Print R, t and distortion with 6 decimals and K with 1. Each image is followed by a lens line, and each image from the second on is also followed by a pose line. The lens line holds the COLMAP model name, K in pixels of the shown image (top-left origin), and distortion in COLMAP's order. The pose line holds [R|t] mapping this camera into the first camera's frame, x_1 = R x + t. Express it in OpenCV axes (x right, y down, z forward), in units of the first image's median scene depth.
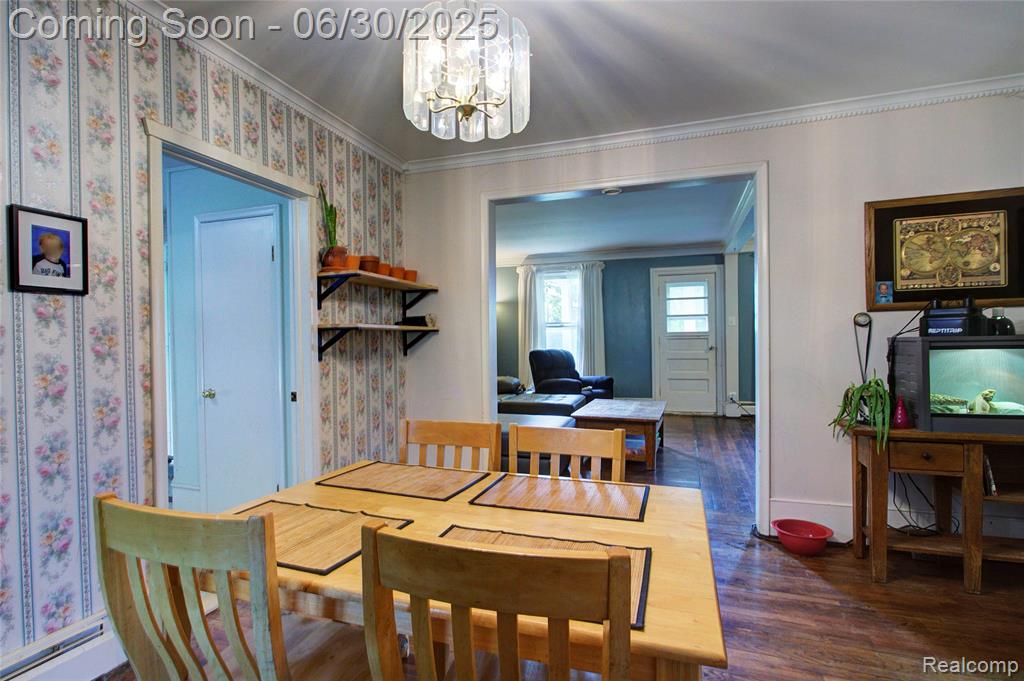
lens RADIAL K [[500.7, 0, 512.0], [0, 500.7, 340.5], [0, 0, 1]] dist [-0.002124, -0.000125]
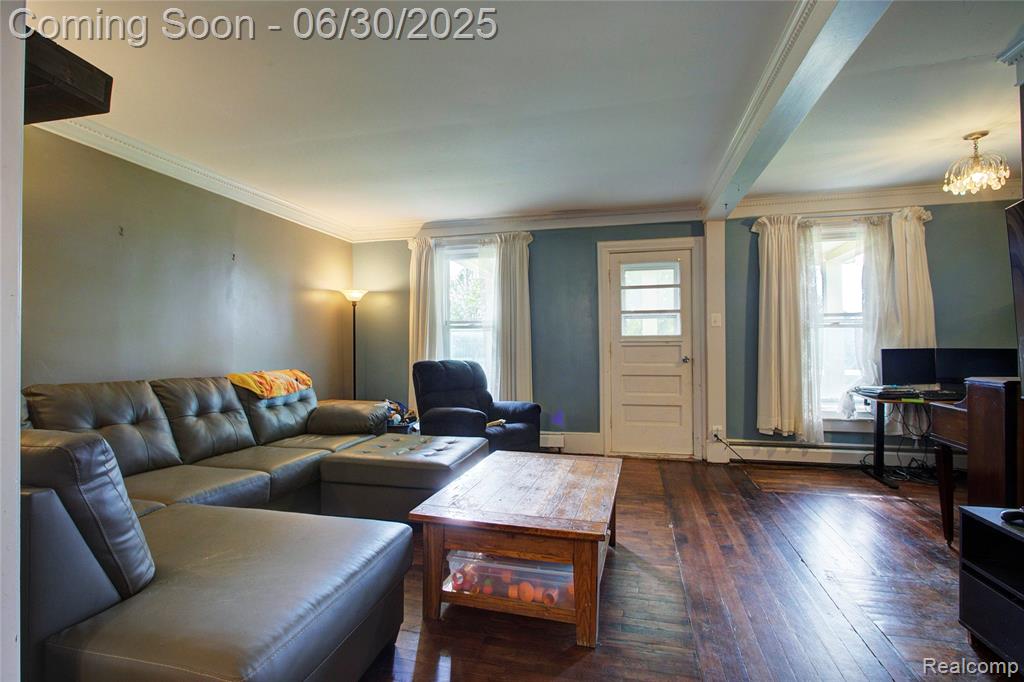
lens RADIAL K [[500.7, 0, 512.0], [0, 500.7, 341.0], [0, 0, 1]] dist [-0.002124, -0.000125]
pose [[0.996141, 0.007023, 0.087484, 0.104288], [-0.005656, 0.999858, -0.015869, 0.002062], [-0.087583, 0.015312, 0.996040, 0.343238]]
